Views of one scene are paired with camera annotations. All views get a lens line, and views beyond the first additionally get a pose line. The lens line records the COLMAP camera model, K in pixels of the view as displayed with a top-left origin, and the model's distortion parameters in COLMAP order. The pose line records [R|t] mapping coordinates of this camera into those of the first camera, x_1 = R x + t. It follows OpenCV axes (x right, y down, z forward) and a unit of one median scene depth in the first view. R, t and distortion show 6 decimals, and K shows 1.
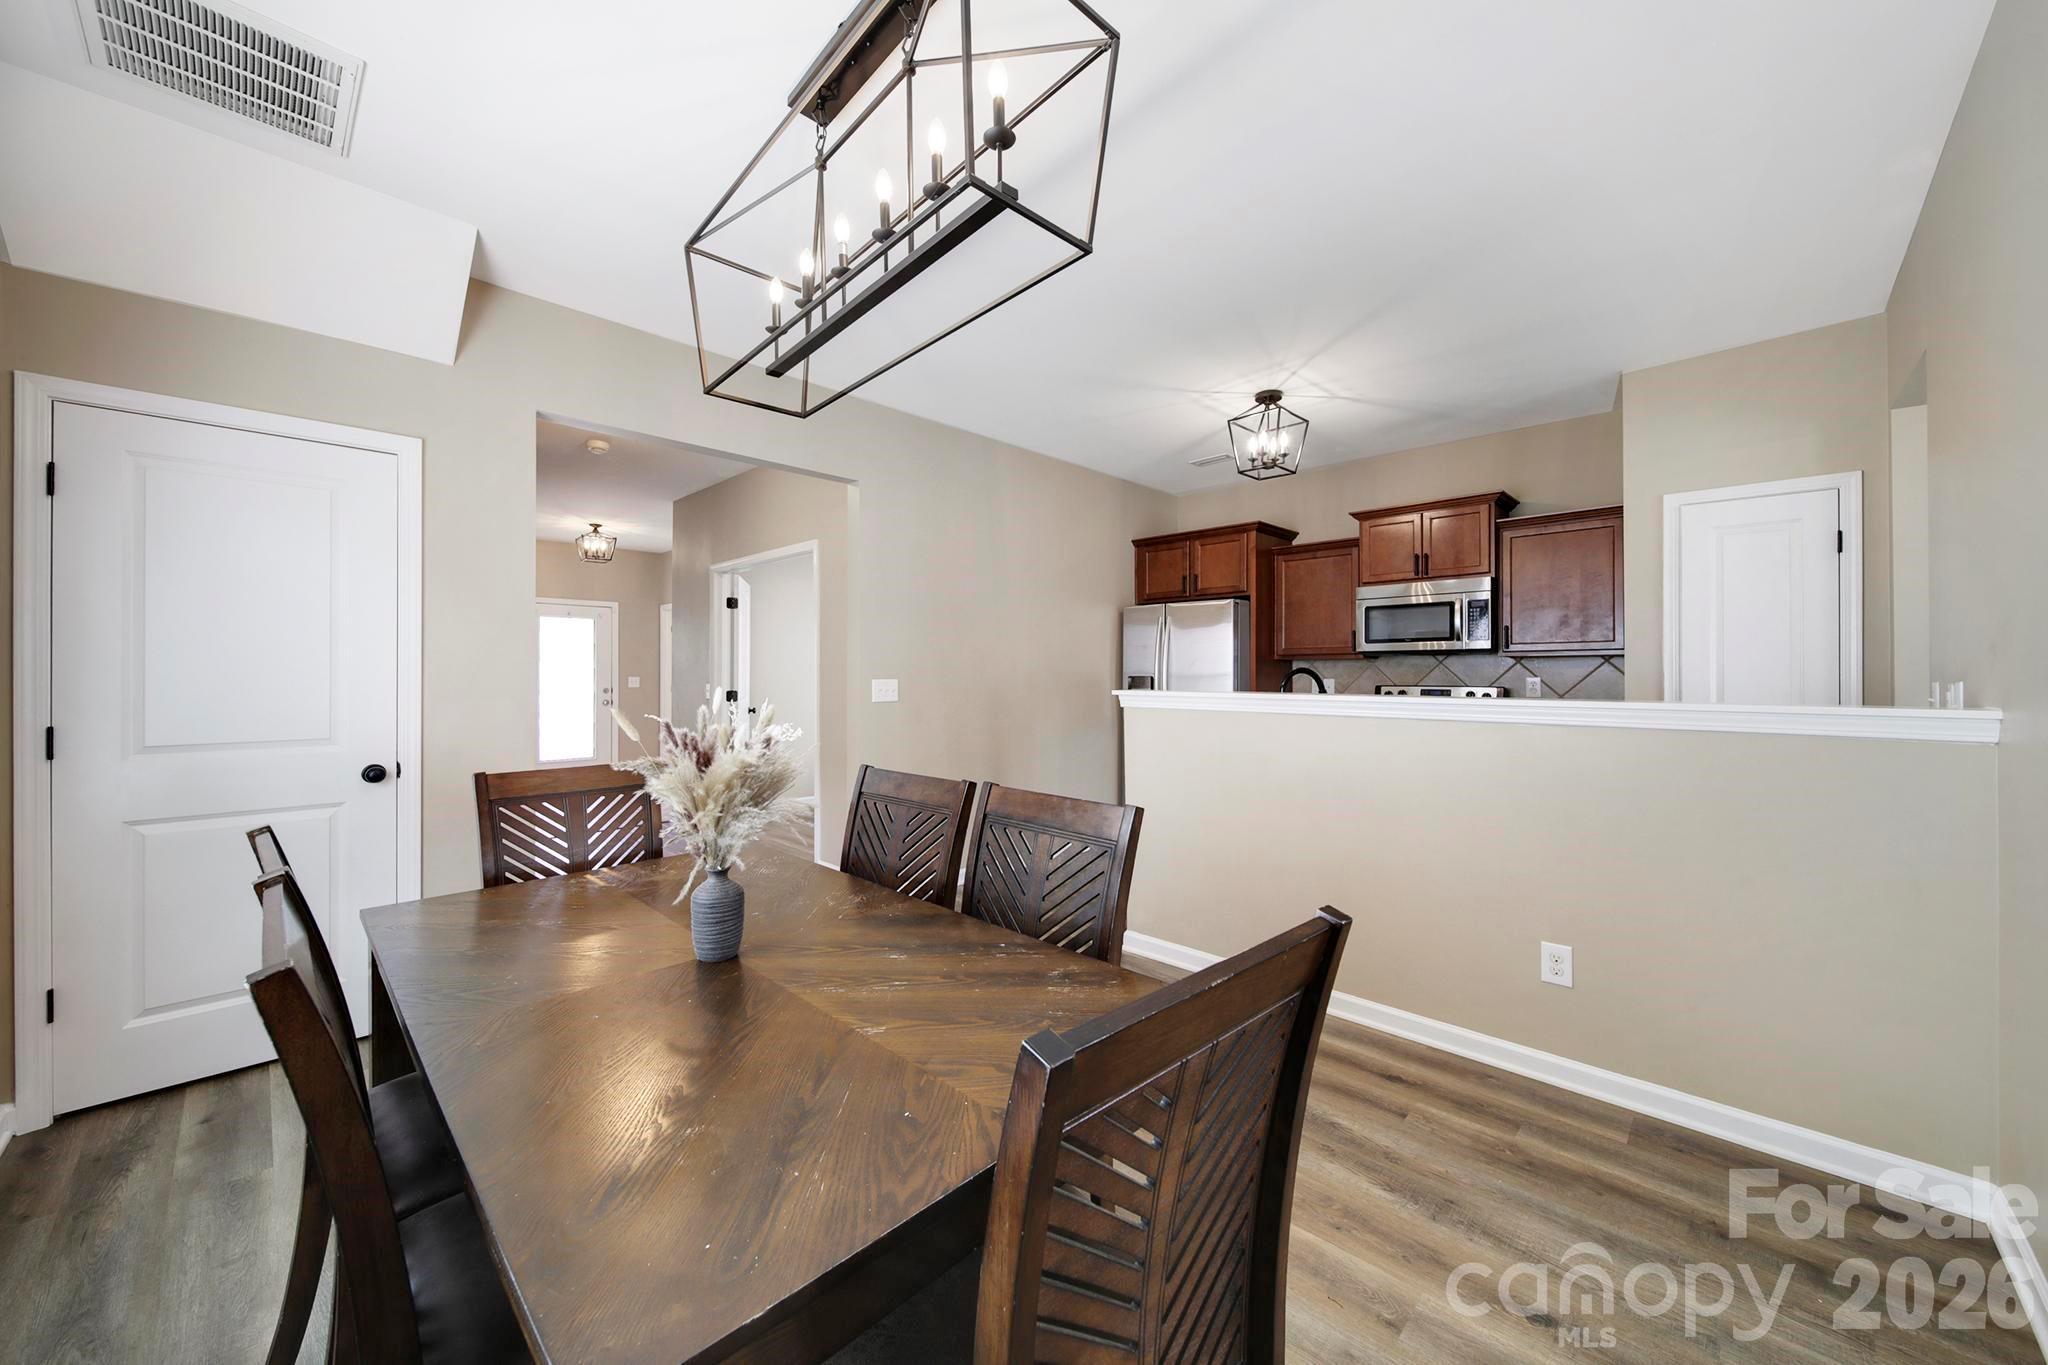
lens RADIAL K [[755.4, 0, 1019.3], [0, 755.4, 666.8], [0, 0, 1]] dist [-0.000905, -0.000127]
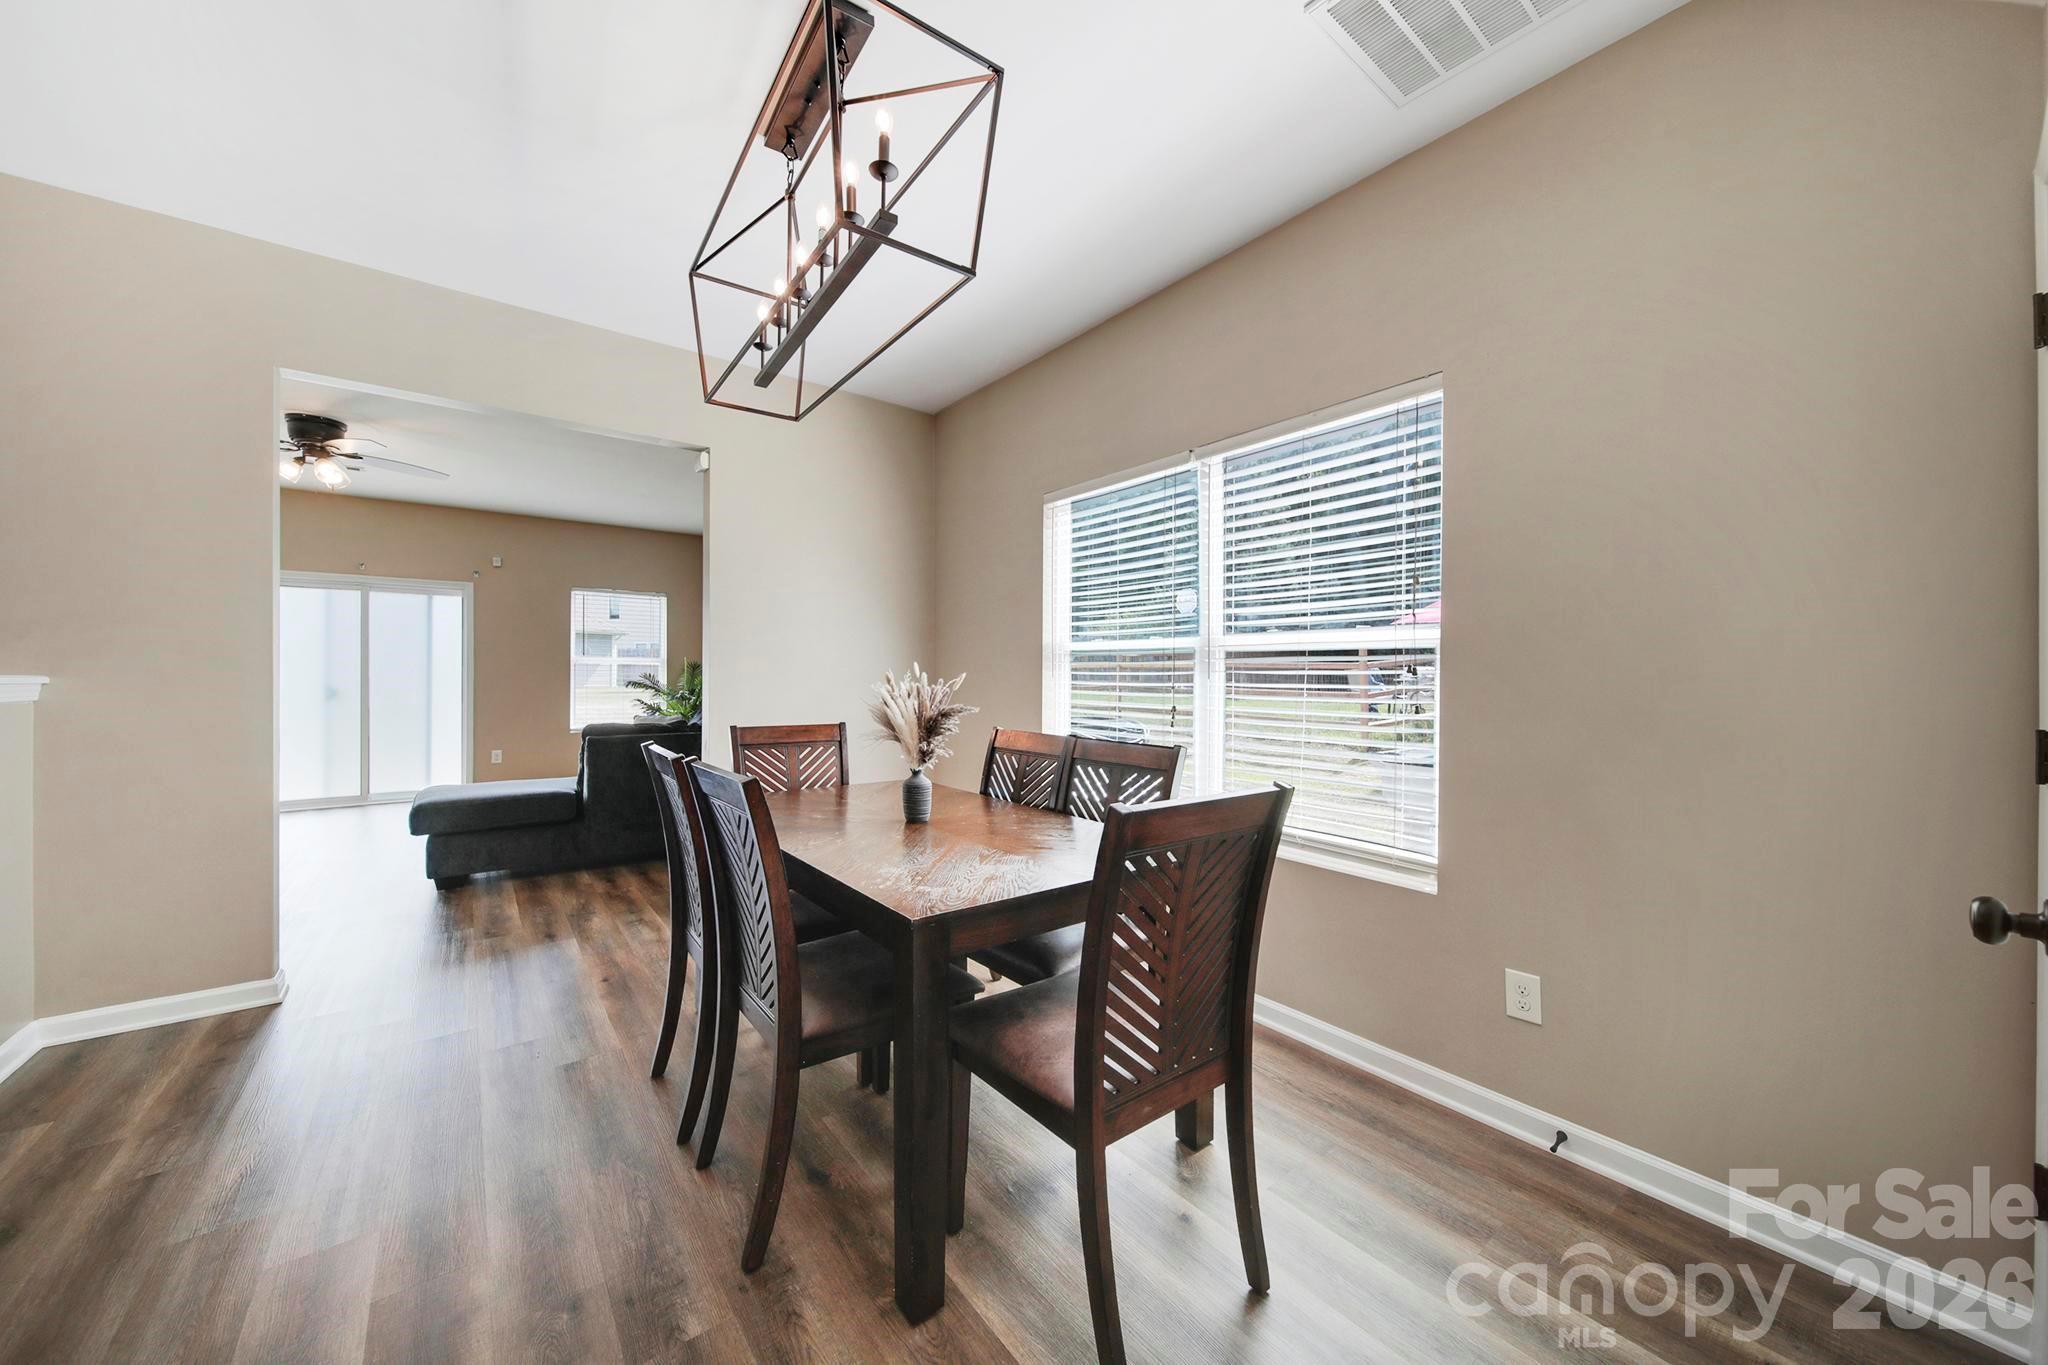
lens RADIAL K [[722.4, 0, 1025.2], [0, 722.4, 674.9], [0, 0, 1]] dist [-0.003594, -0.001065]
pose [[-0.990664, -0.003936, 0.136269, -0.313162], [-0.005178, 0.999948, -0.008764, 0.025573], [-0.136228, -0.009387, -0.990633, 0.946268]]
